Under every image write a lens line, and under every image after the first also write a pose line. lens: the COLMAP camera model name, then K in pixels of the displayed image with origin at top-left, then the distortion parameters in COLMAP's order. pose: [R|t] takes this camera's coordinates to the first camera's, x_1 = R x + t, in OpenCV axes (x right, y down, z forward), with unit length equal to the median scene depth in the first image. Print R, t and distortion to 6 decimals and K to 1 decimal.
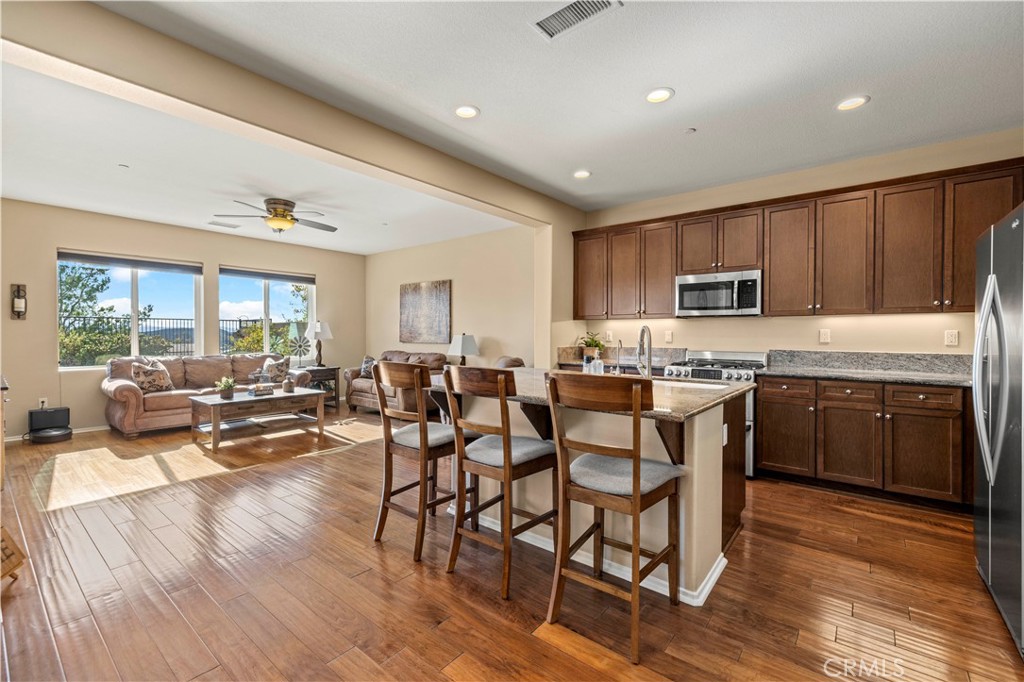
lens RADIAL K [[438.7, 0, 505.9], [0, 438.7, 338.2], [0, 0, 1]] dist [0.004718, 0.000306]
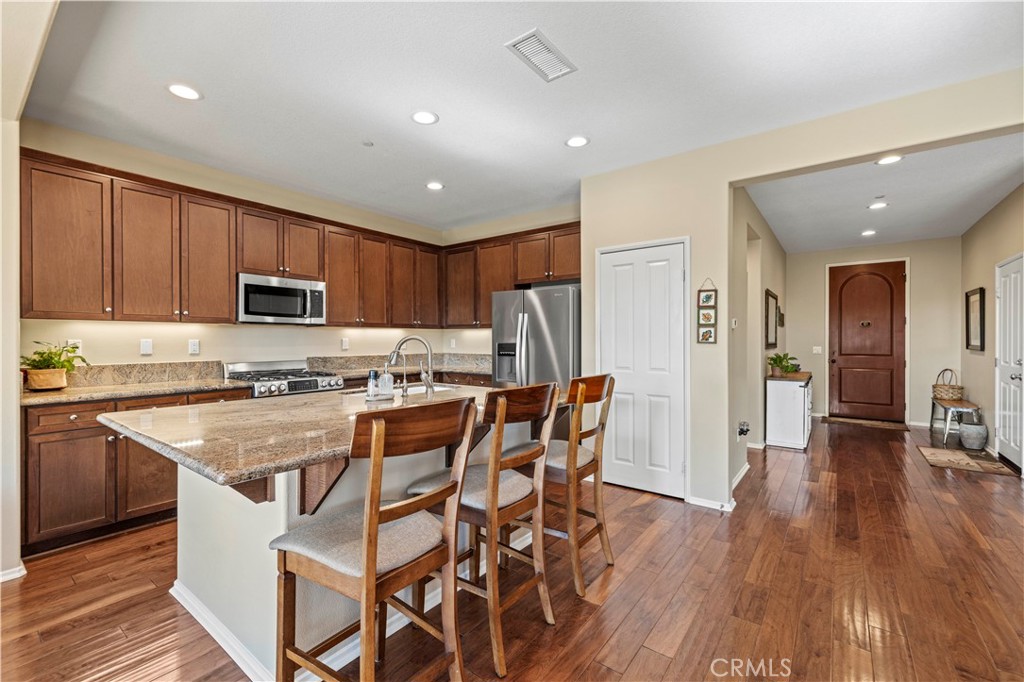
lens RADIAL K [[433.1, 0, 512.0], [0, 433.1, 341.0], [0, 0, 1]] dist [0.000240, -0.000012]
pose [[-0.038662, -0.004618, 0.999242, -0.360018], [0.012704, 0.999906, 0.005112, -0.009289], [-0.999172, 0.012892, -0.038600, 0.425882]]
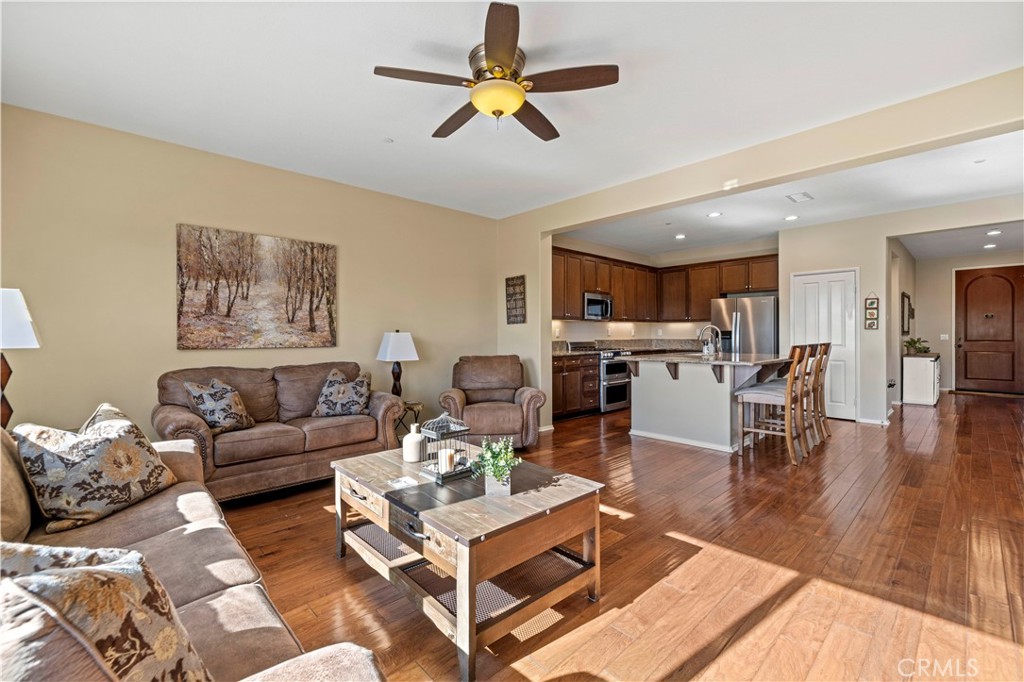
lens RADIAL K [[435.6, 0, 512.8], [0, 435.6, 336.4], [0, 0, 1]] dist [0.001430, 0.000259]
pose [[0.126195, -0.006715, 0.991983, -0.928642], [0.016669, 0.999850, 0.004647, -0.001690], [-0.991865, 0.015949, 0.126288, 0.863336]]
